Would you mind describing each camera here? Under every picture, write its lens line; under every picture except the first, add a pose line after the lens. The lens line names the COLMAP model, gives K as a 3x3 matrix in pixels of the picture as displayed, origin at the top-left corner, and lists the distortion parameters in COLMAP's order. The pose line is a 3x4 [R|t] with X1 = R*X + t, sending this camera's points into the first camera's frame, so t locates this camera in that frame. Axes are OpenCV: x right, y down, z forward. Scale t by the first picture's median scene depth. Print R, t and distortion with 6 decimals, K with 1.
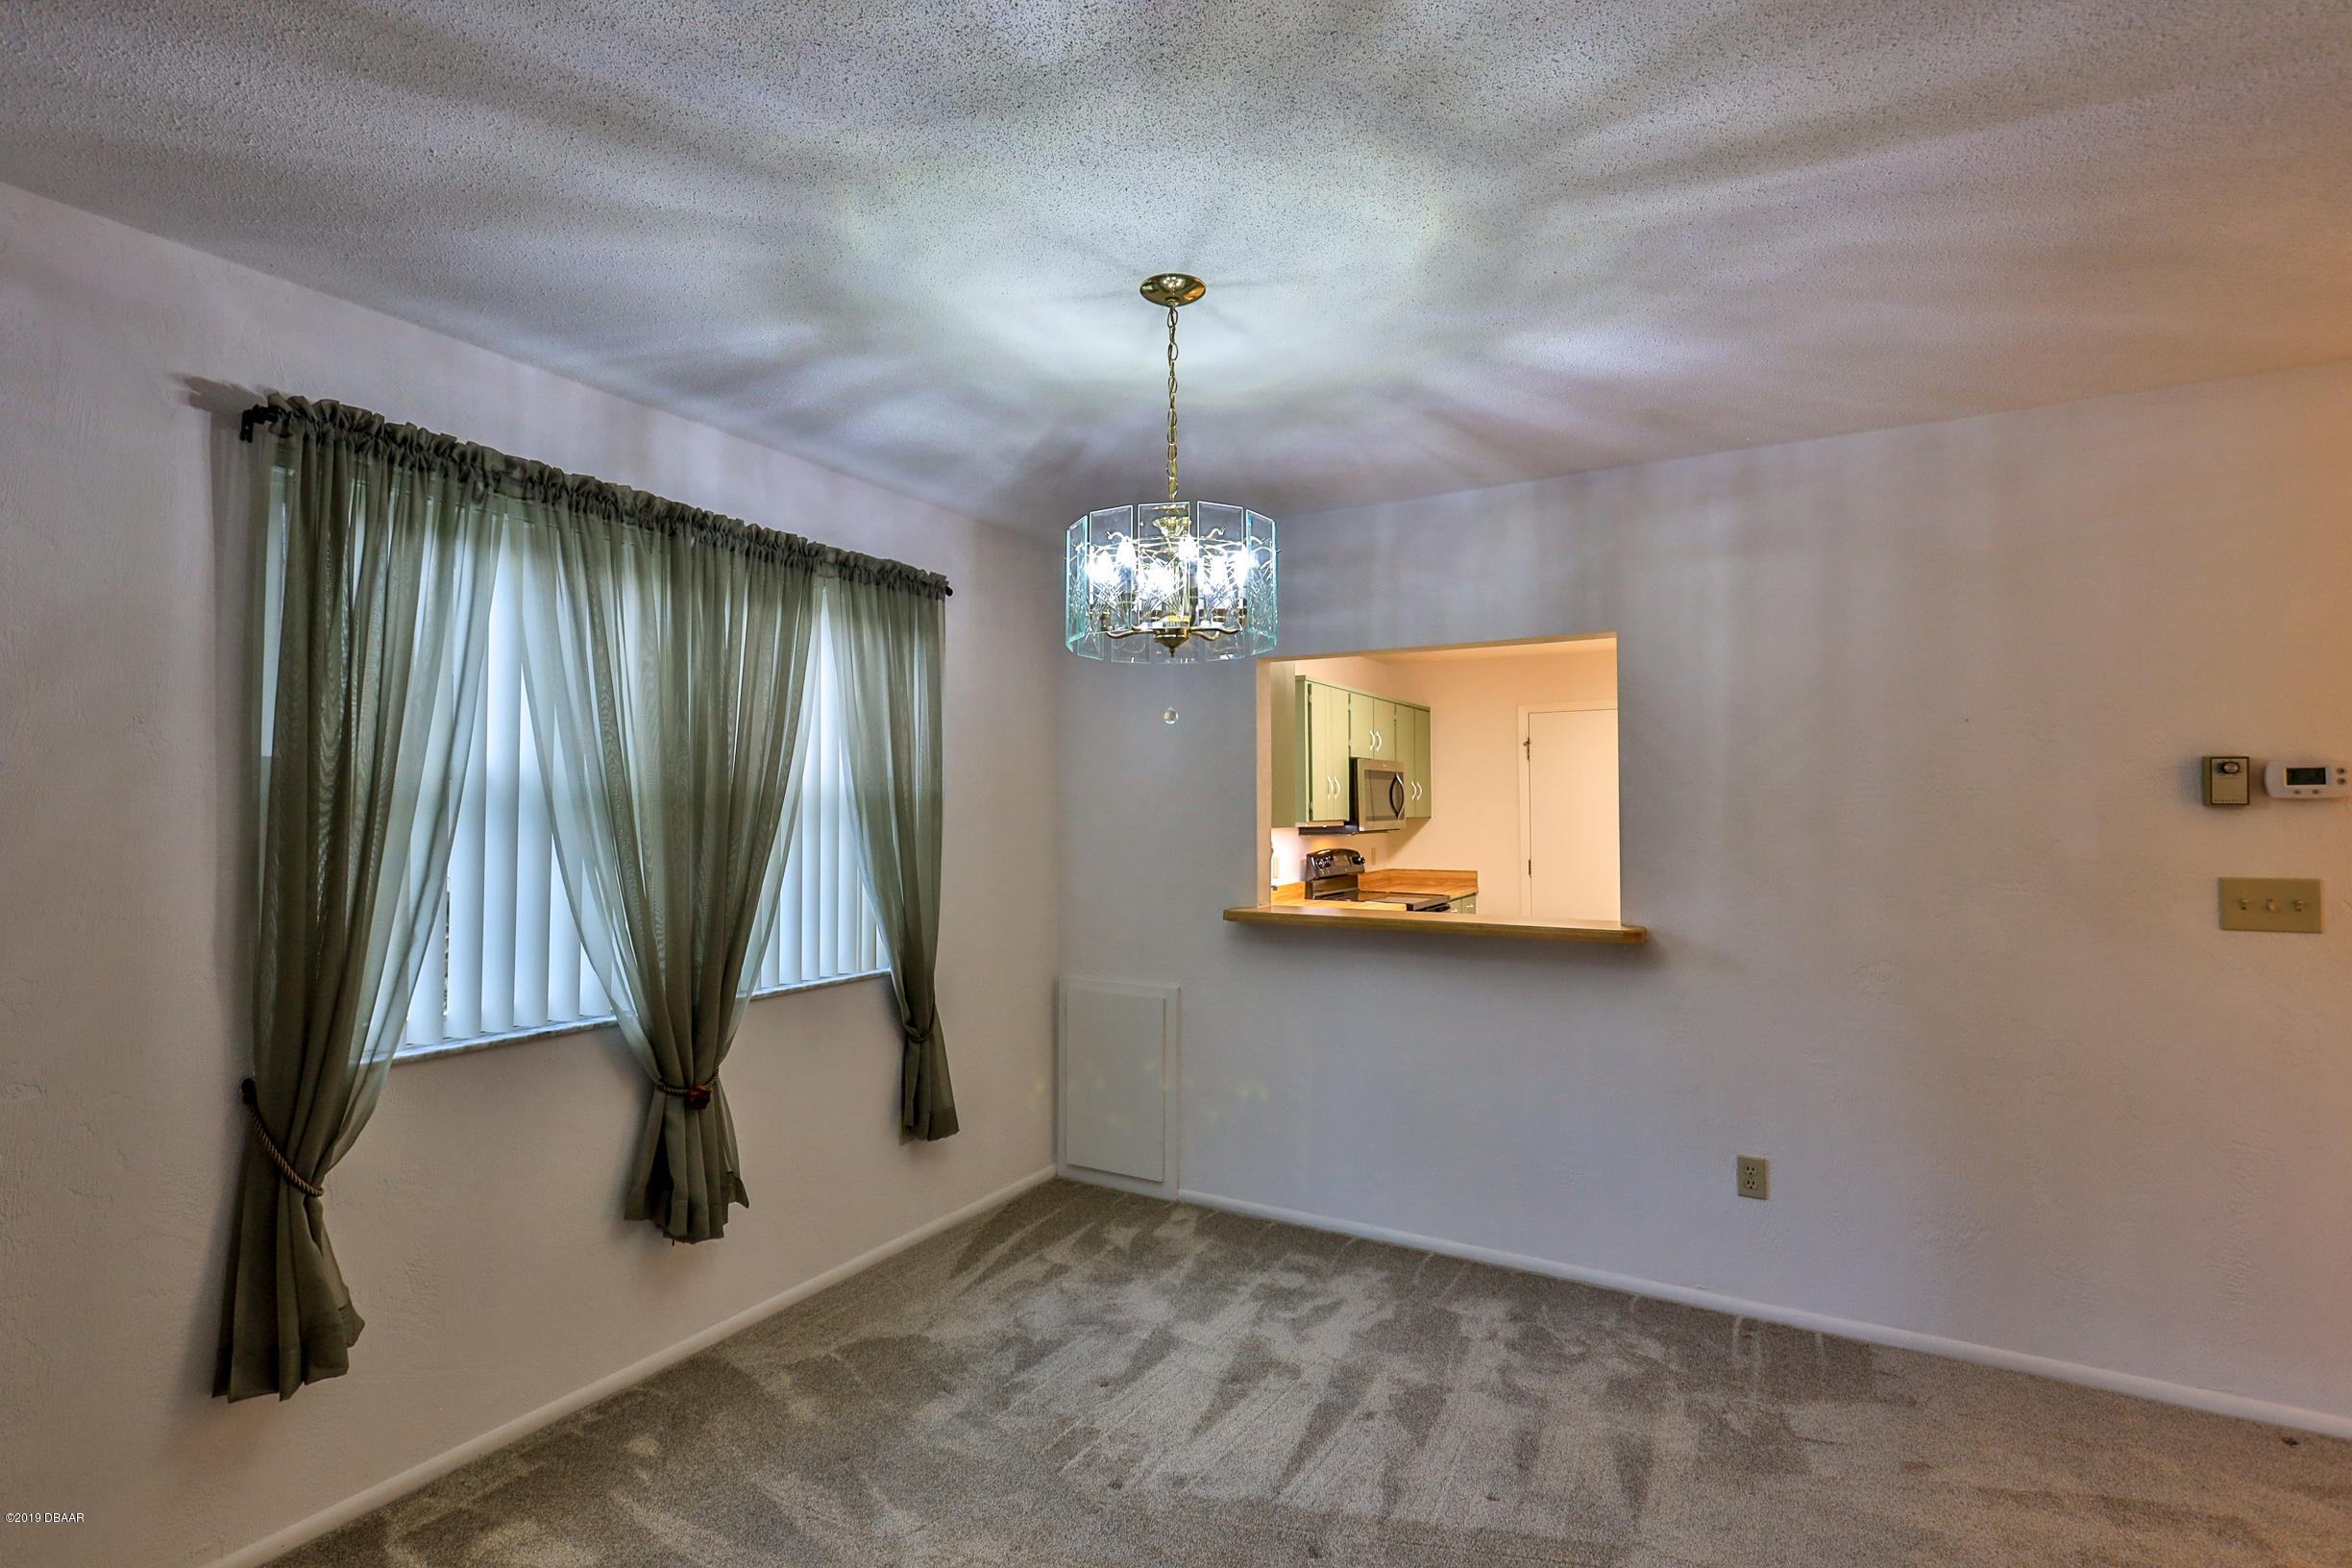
lens RADIAL K [[1103.5, 0, 1174.7], [0, 1103.5, 778.3], [0, 0, 1]] dist [0.003264, 0.000635]
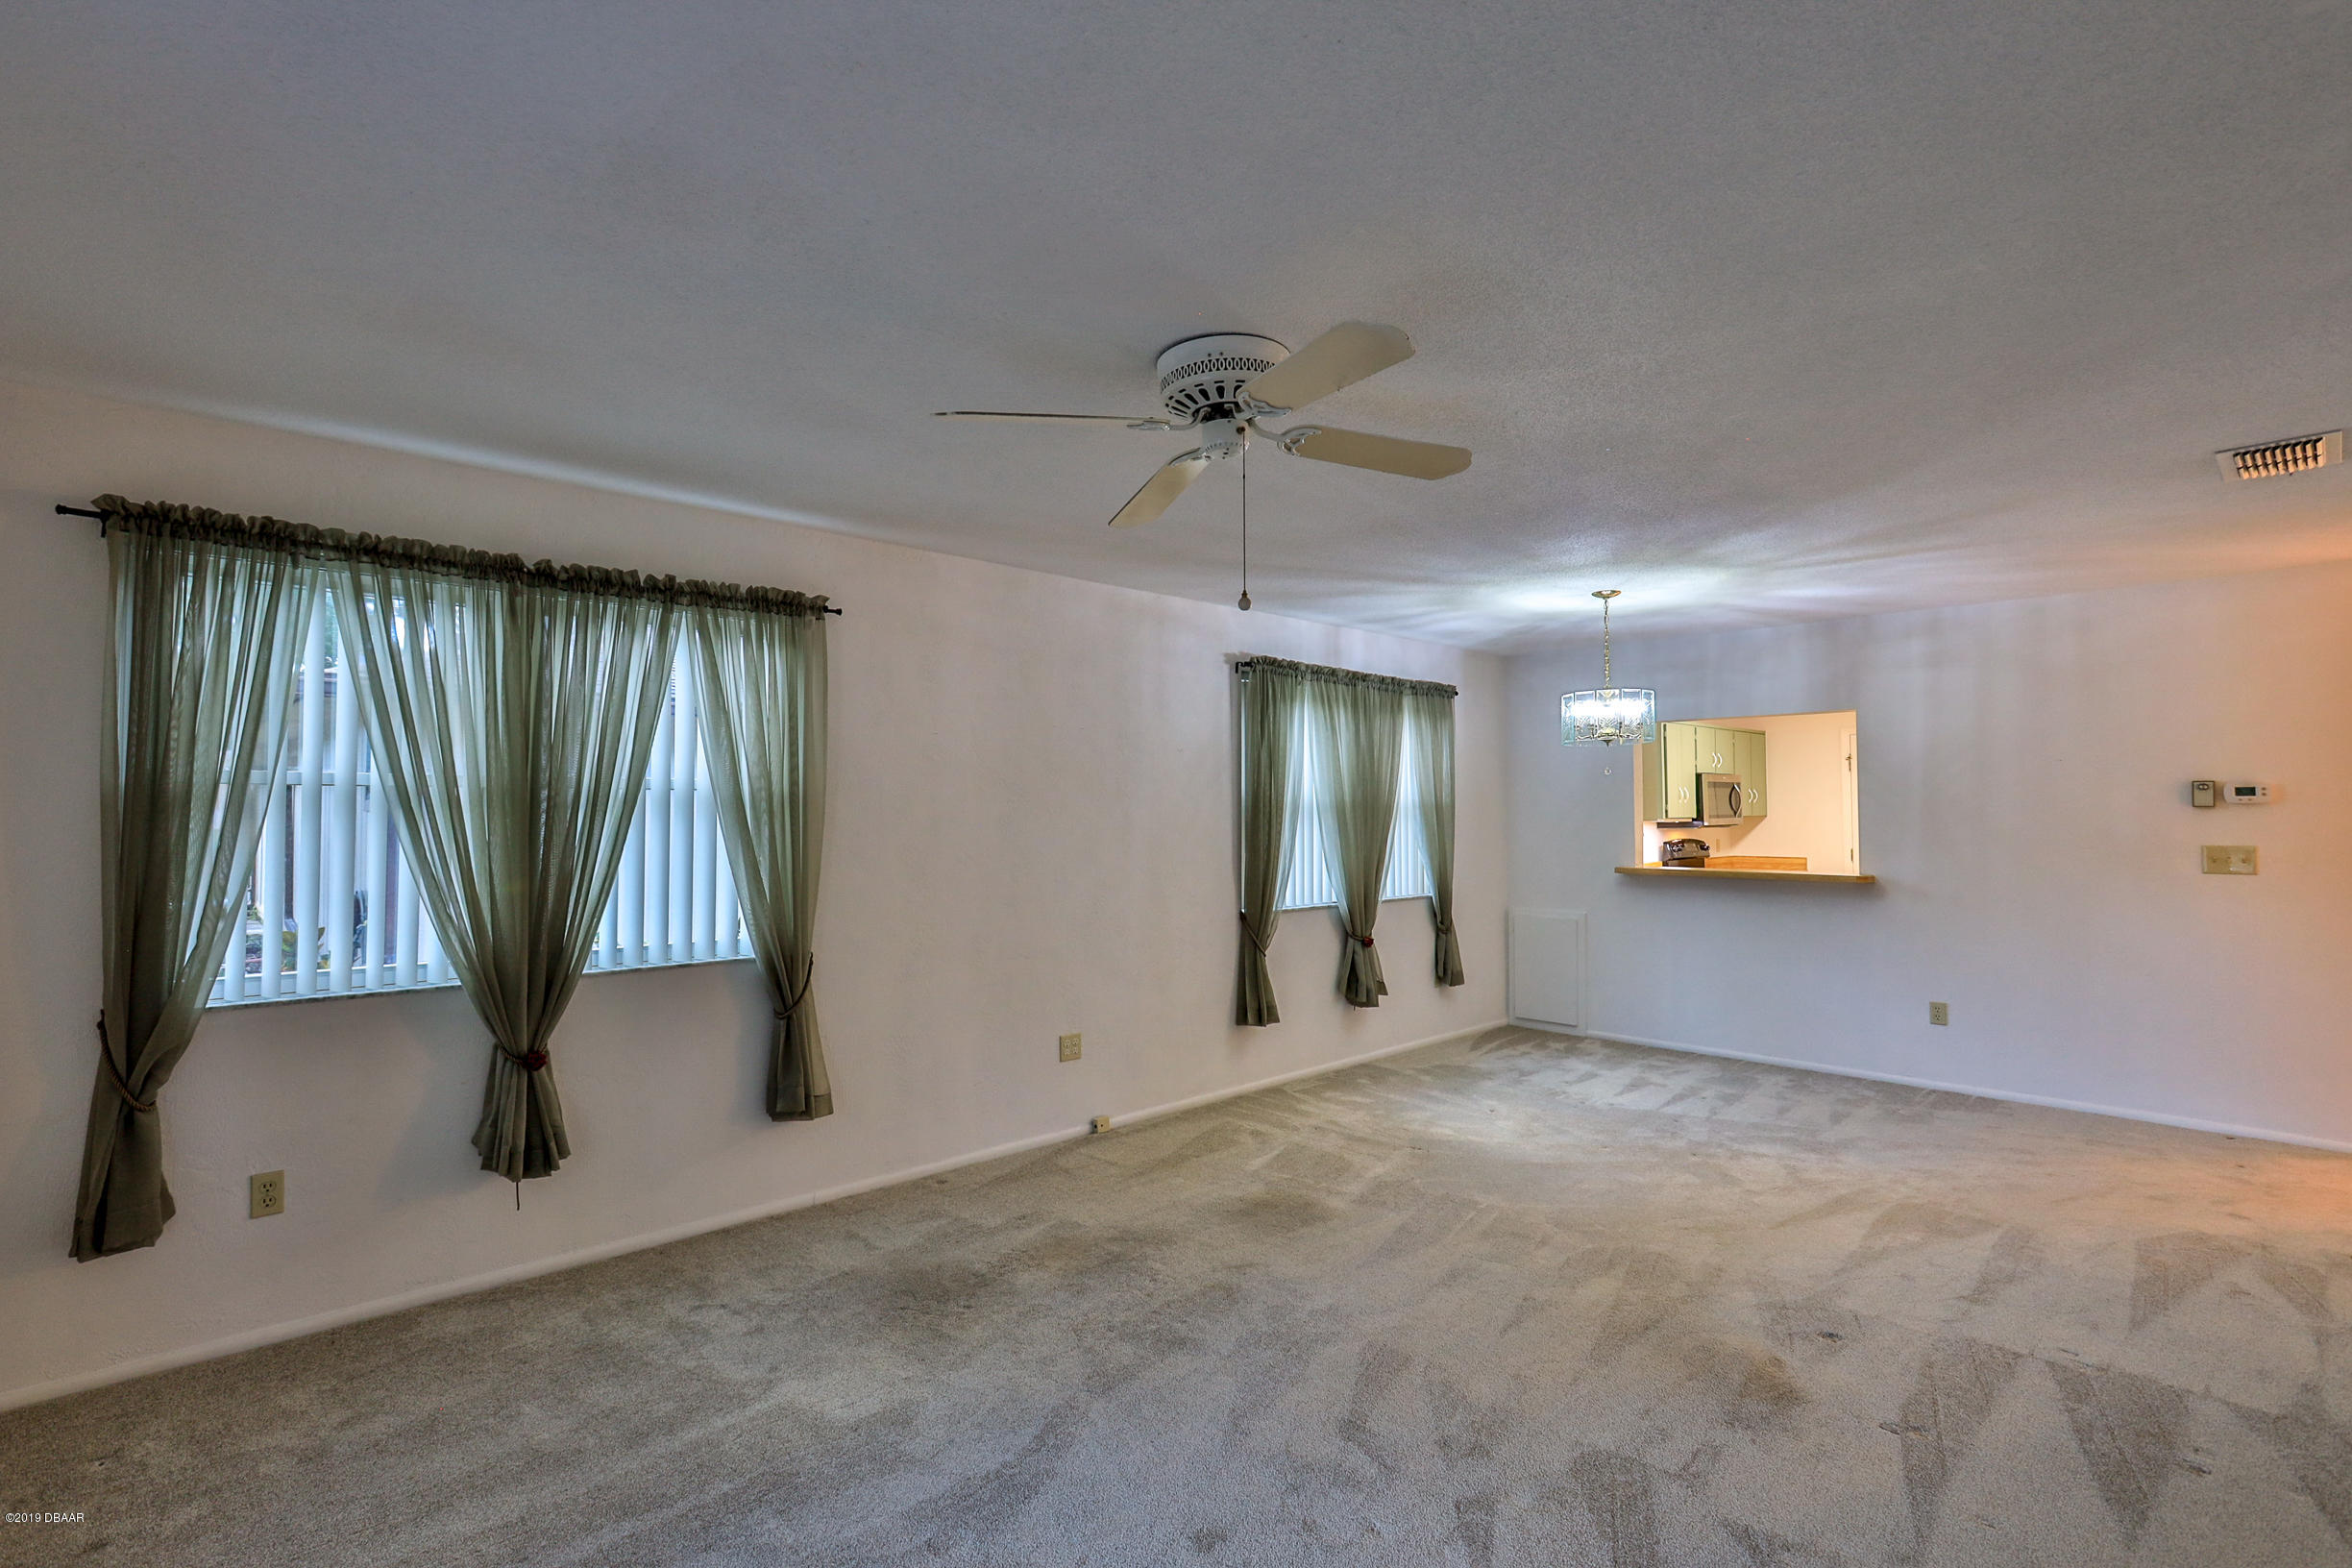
lens RADIAL K [[1103.5, 0, 1175.5], [0, 1103.5, 785.5], [0, 0, 1]] dist [0.003264, 0.000635]
pose [[0.958014, -0.008721, -0.286589, -0.137128], [0.010320, 0.999938, 0.004067, -0.028564], [0.286536, -0.006854, 0.958045, -0.997994]]
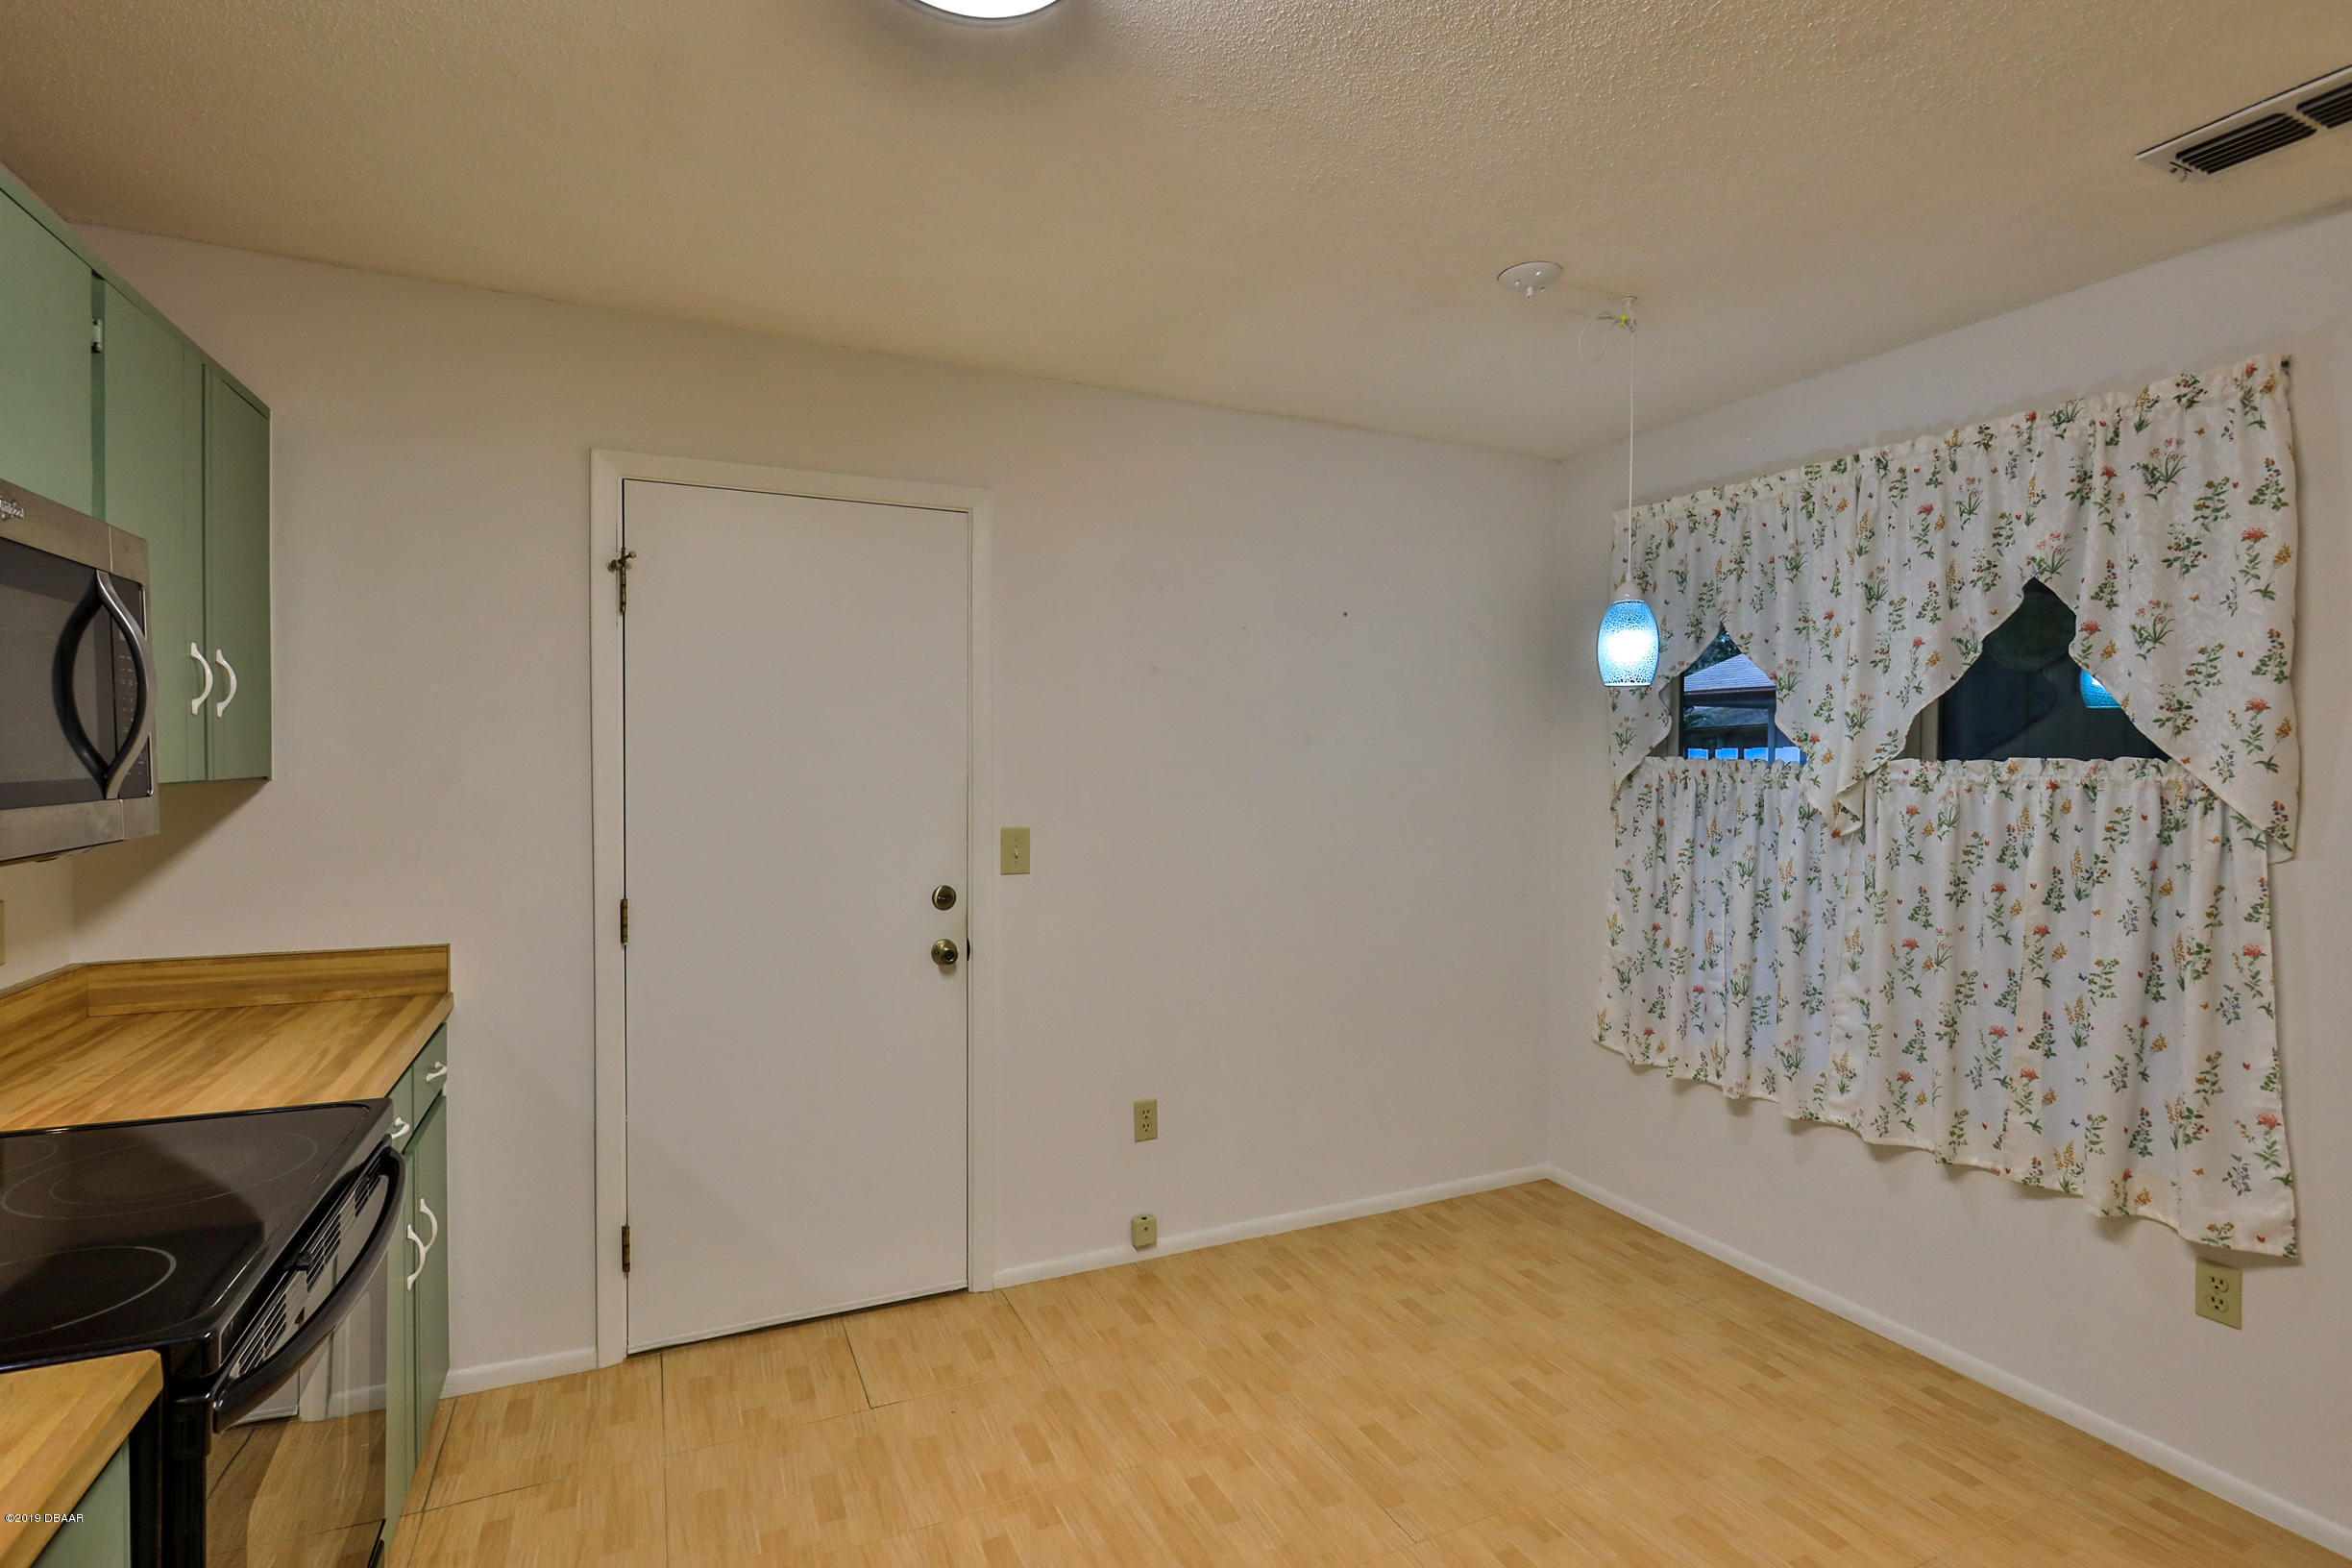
lens RADIAL K [[1103.5, 0, 1182.9], [0, 1103.5, 771.6], [0, 0, 1]] dist [0.003264, 0.000635]
pose [[0.560613, -0.005943, 0.828056, 0.283020], [-0.028275, 0.999254, 0.026315, 0.042253], [-0.827595, -0.038165, 0.560027, 1.420742]]
